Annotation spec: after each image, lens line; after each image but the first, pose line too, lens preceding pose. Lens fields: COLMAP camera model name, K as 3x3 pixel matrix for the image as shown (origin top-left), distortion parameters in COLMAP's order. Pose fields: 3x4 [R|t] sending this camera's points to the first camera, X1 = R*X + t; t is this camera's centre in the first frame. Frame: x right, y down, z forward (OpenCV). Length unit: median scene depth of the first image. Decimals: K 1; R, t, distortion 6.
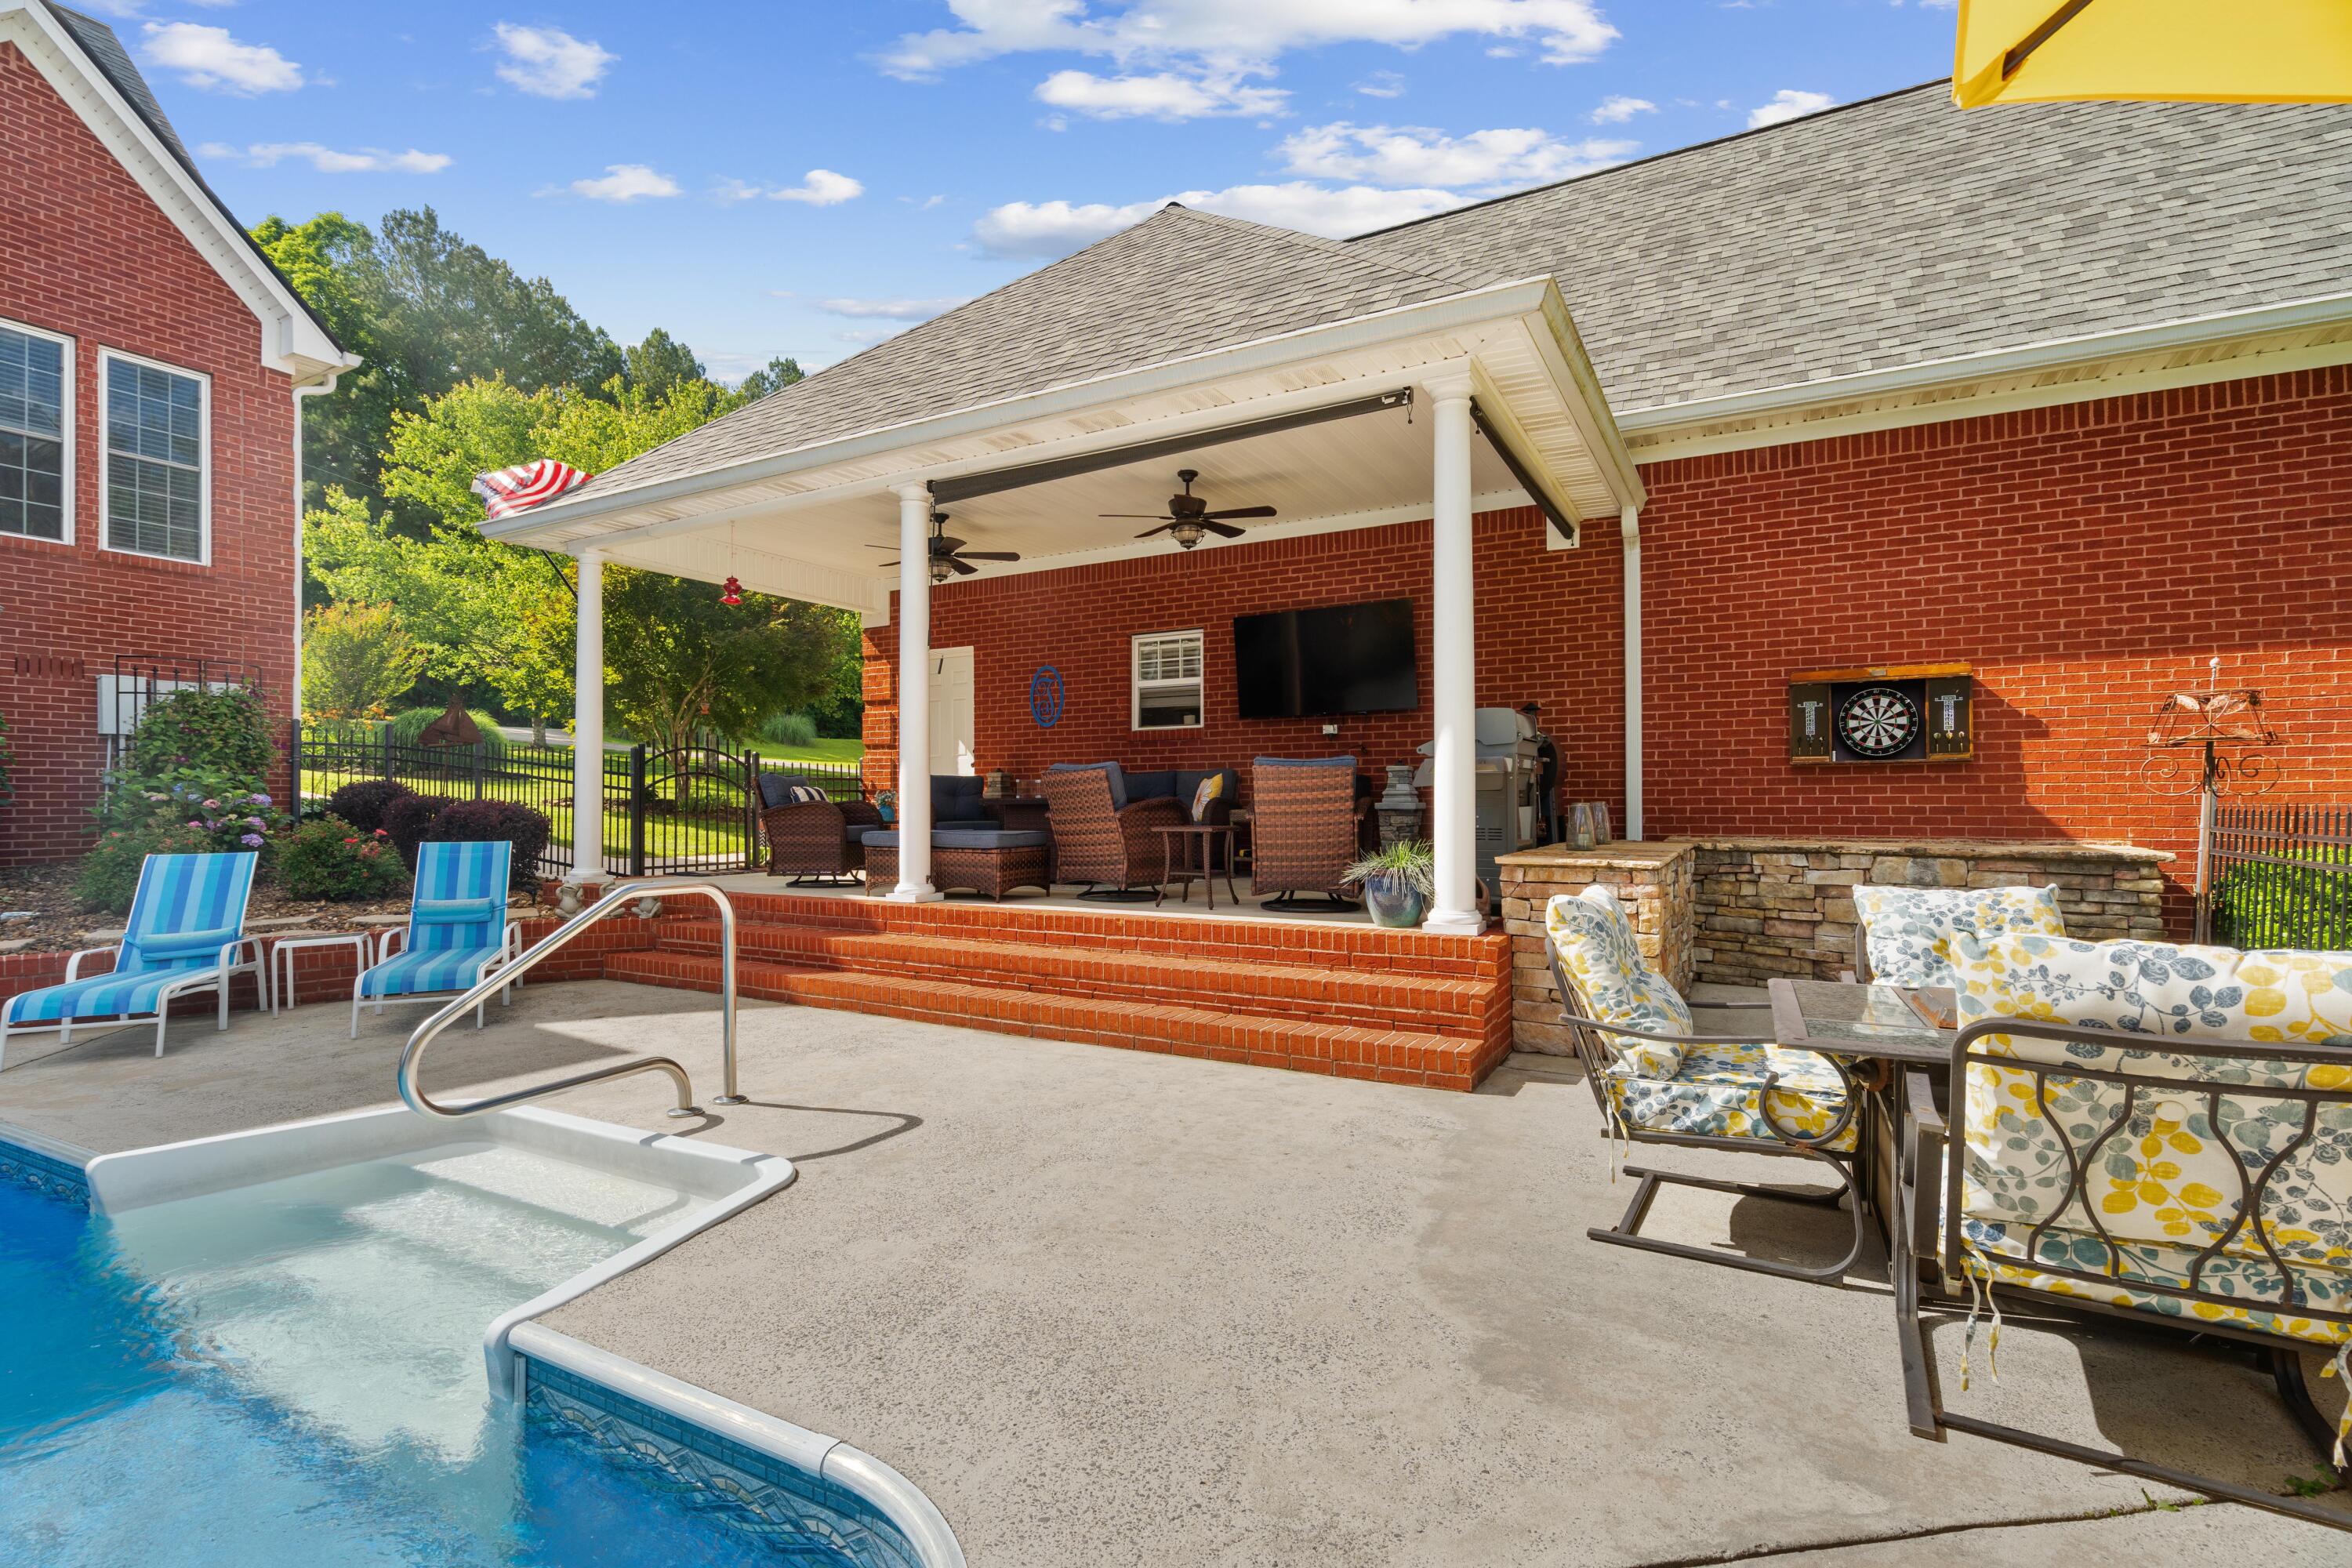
lens RADIAL K [[1066.4, 0, 1174.6], [0, 1066.4, 803.9], [0, 0, 1]] dist [-0.000018, -0.000388]
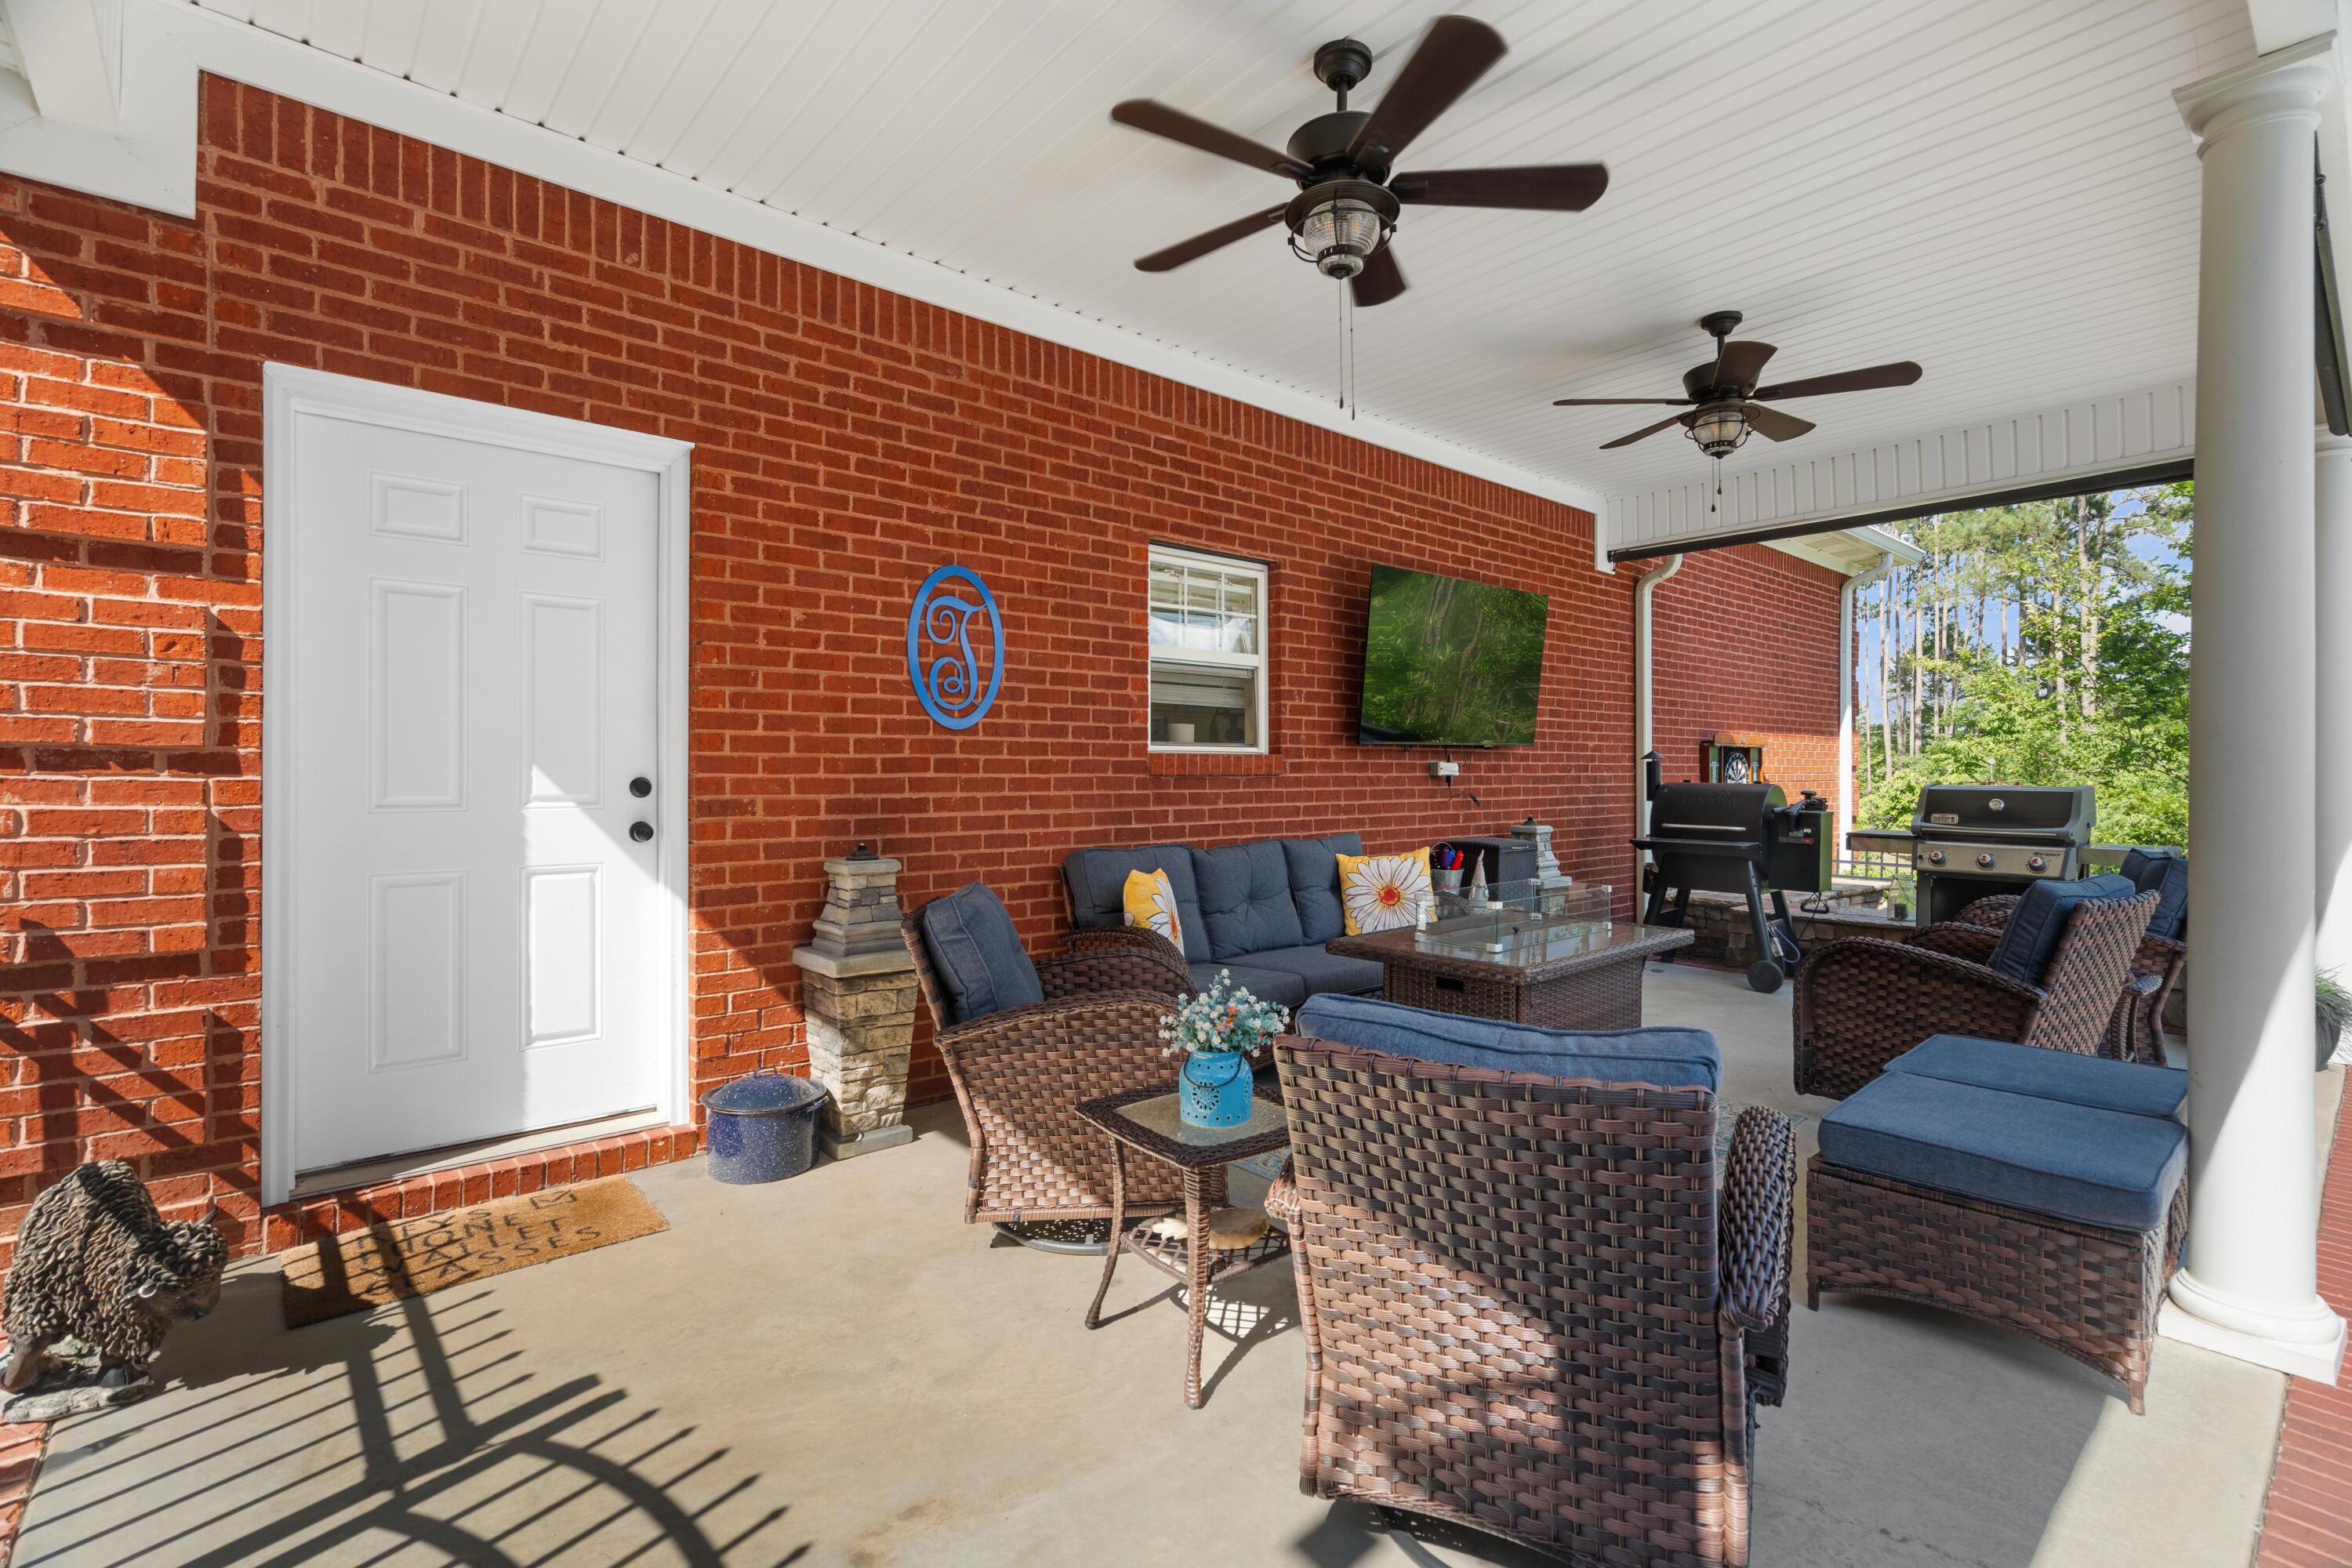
lens RADIAL K [[1064.8, 0, 1171.8], [0, 1064.8, 781.2], [0, 0, 1]] dist [0.000261, 0.000503]
pose [[0.341545, -0.002216, 0.939863, -0.678836], [0.000919, 0.999998, 0.002024, -0.082859], [-0.939865, 0.000172, 0.341546, 1.215687]]
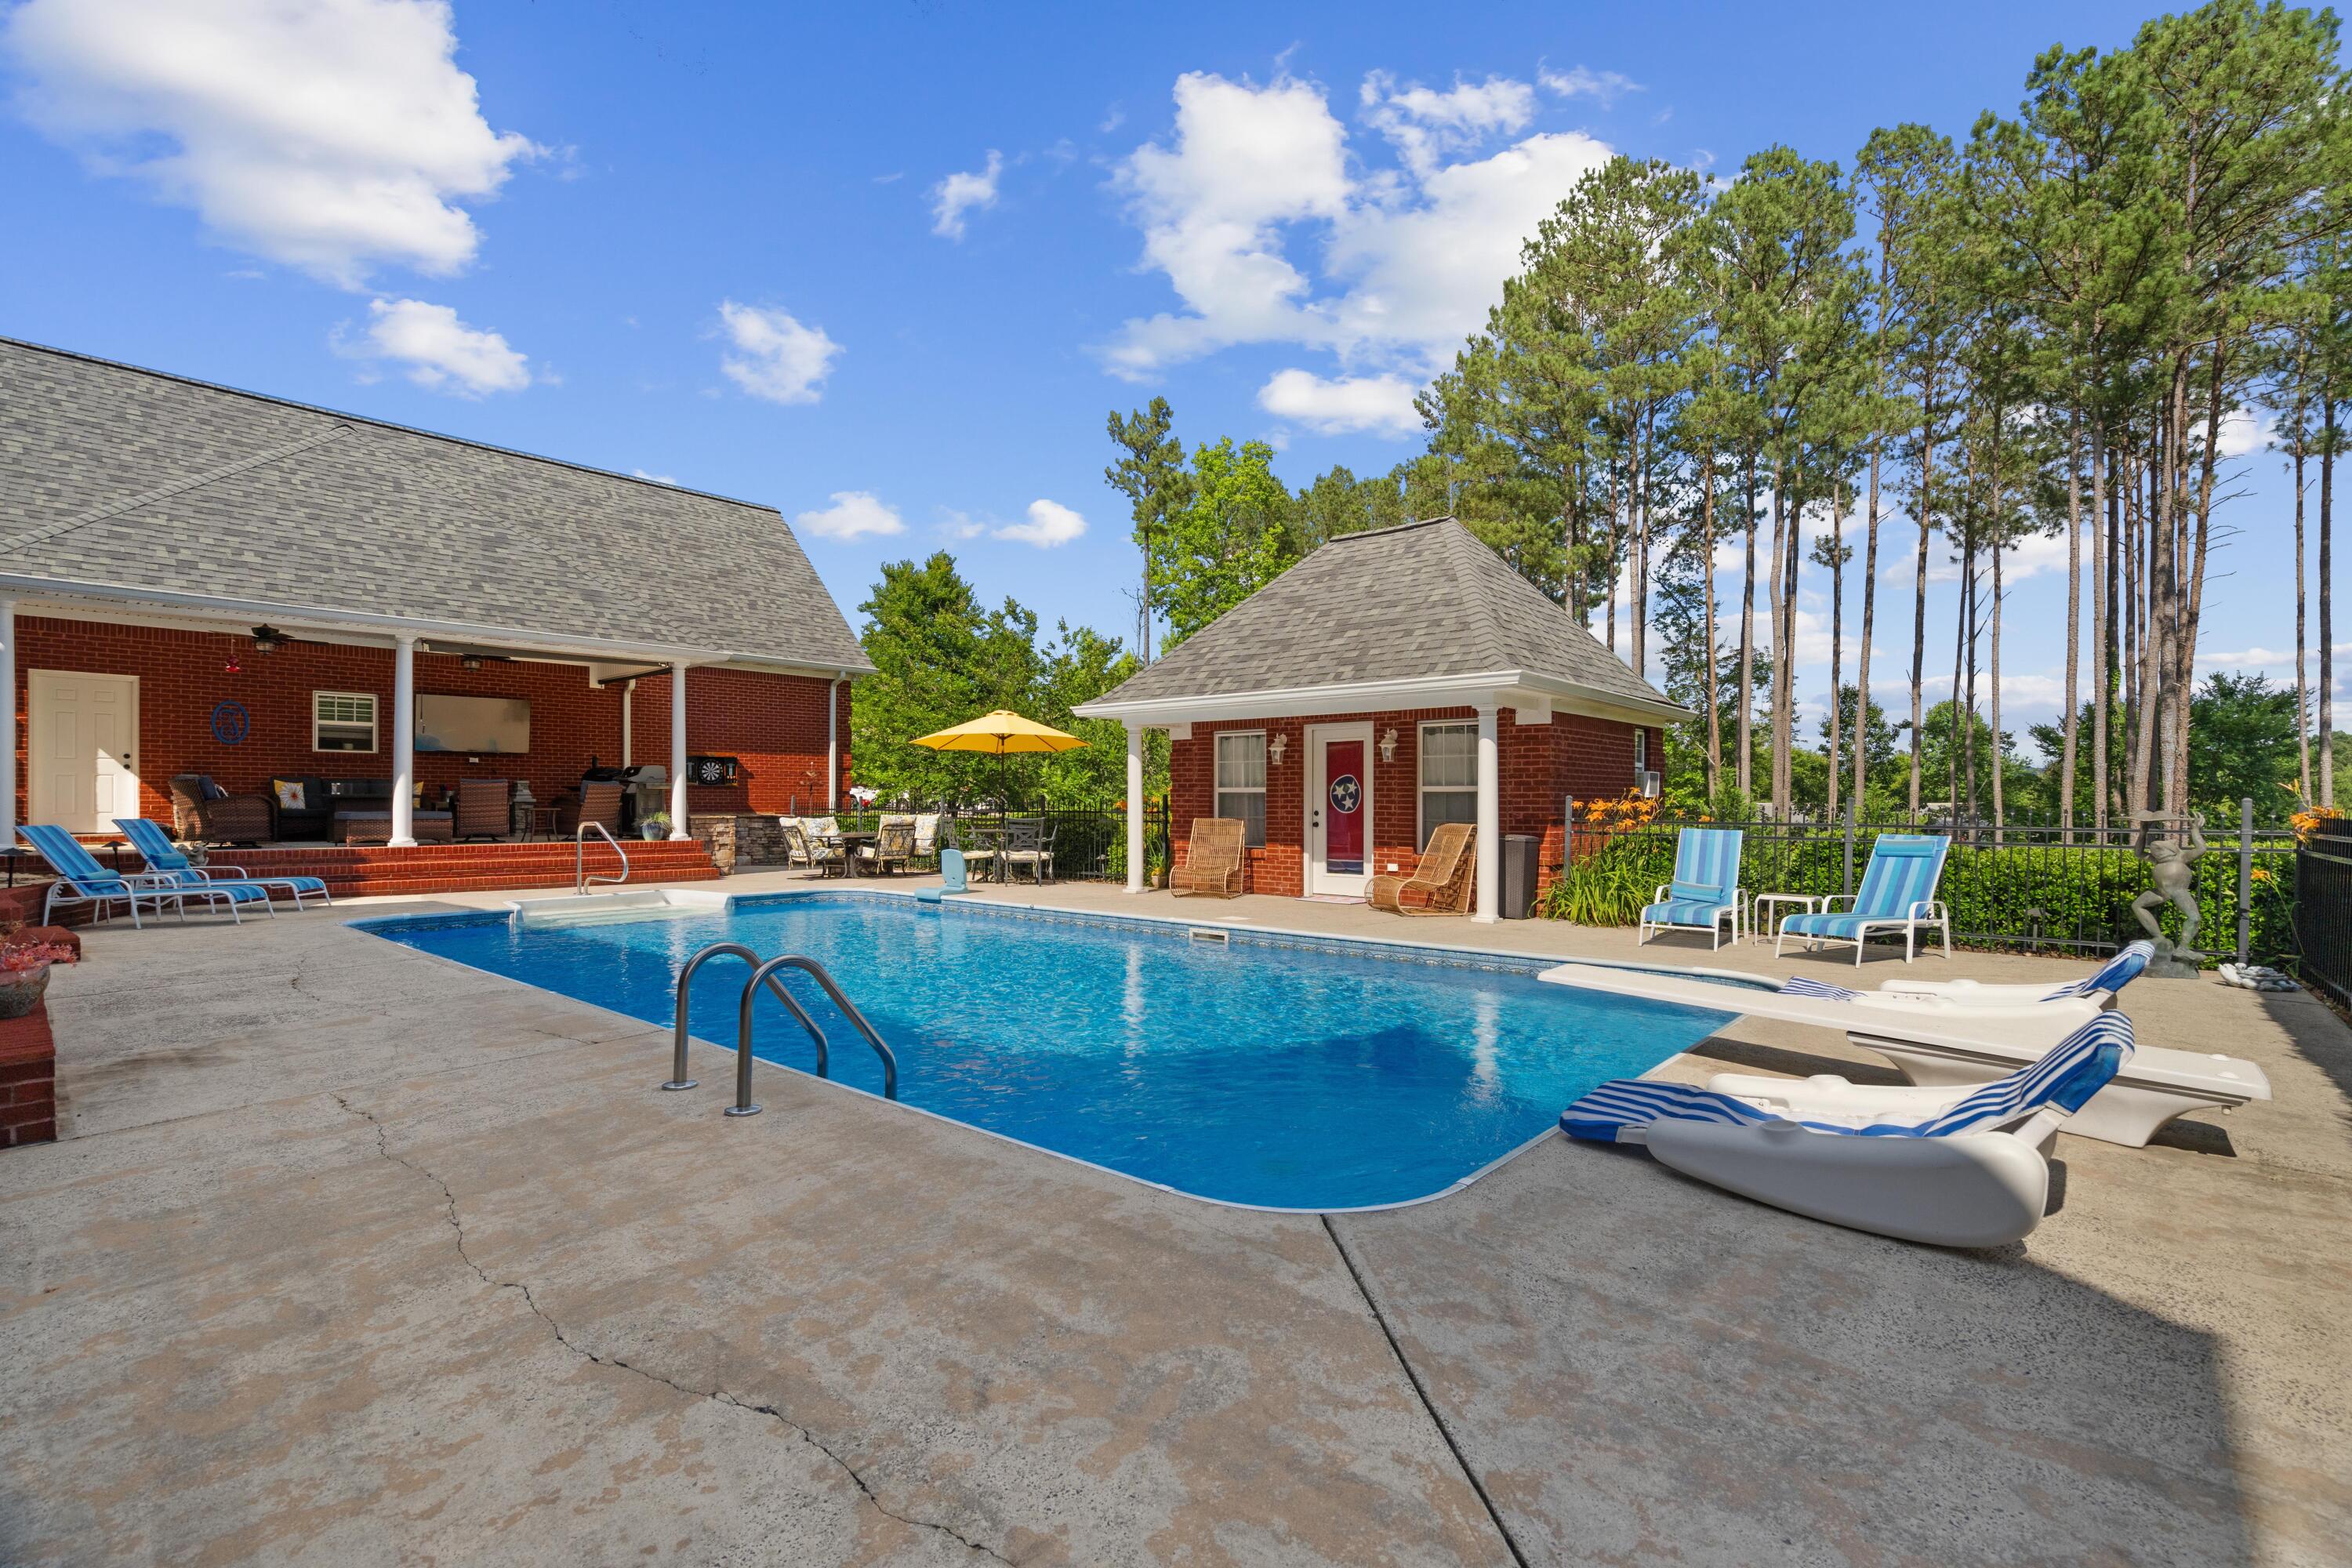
lens RADIAL K [[1066.4, 0, 1174.6], [0, 1066.4, 803.9], [0, 0, 1]] dist [-0.000018, -0.000388]
pose [[0.213903, 0.001841, 0.976853, -1.878041], [-0.001564, 0.999998, -0.001542, 0.012625], [-0.976854, -0.001198, 0.213905, -0.815961]]
